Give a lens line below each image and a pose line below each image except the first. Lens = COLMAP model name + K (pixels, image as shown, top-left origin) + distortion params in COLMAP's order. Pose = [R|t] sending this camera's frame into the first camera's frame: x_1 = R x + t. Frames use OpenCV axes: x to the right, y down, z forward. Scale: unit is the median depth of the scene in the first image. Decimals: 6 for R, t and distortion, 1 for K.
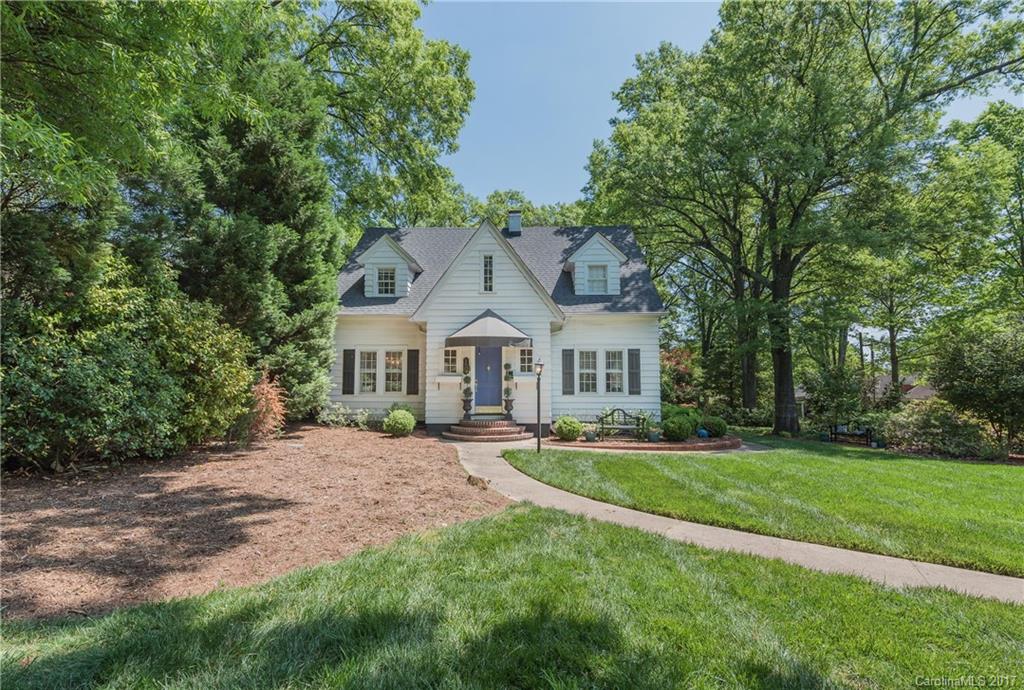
lens RADIAL K [[439.5, 0, 511.3], [0, 439.5, 340.9], [0, 0, 1]] dist [0.000036, -0.000002]
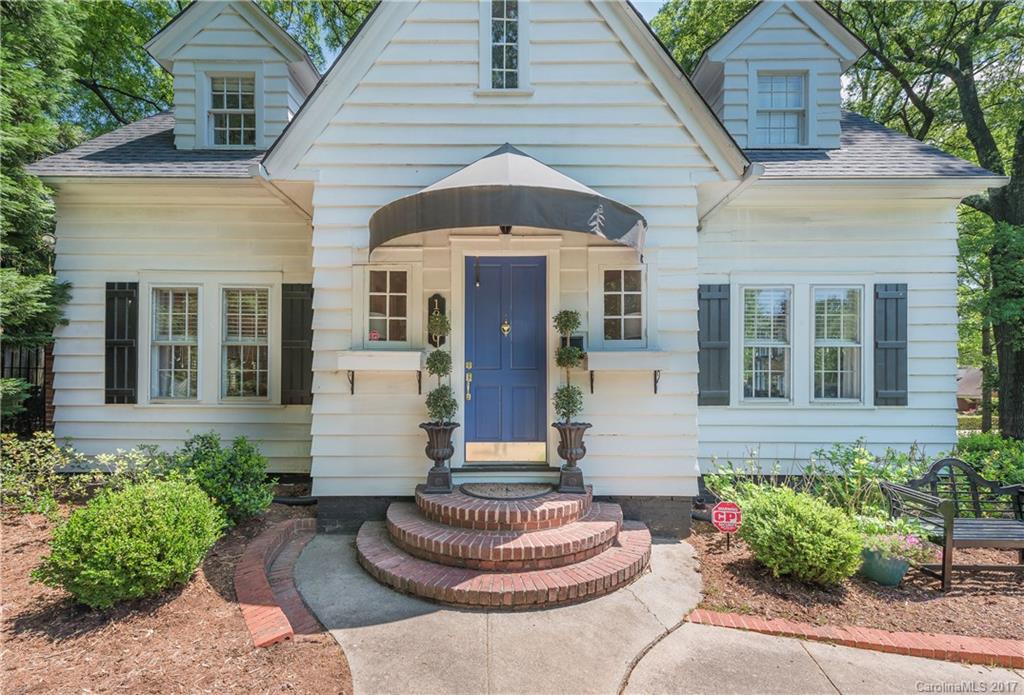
lens RADIAL K [[449.4, 0, 527.0], [0, 449.4, 369.3], [0, 0, 1]] dist [0.011234, 0.000062]
pose [[0.998967, 0.003406, 0.045324, -0.050336], [-0.006929, 0.996945, 0.077804, 0.065552], [-0.044920, -0.078038, 0.995938, 0.653078]]
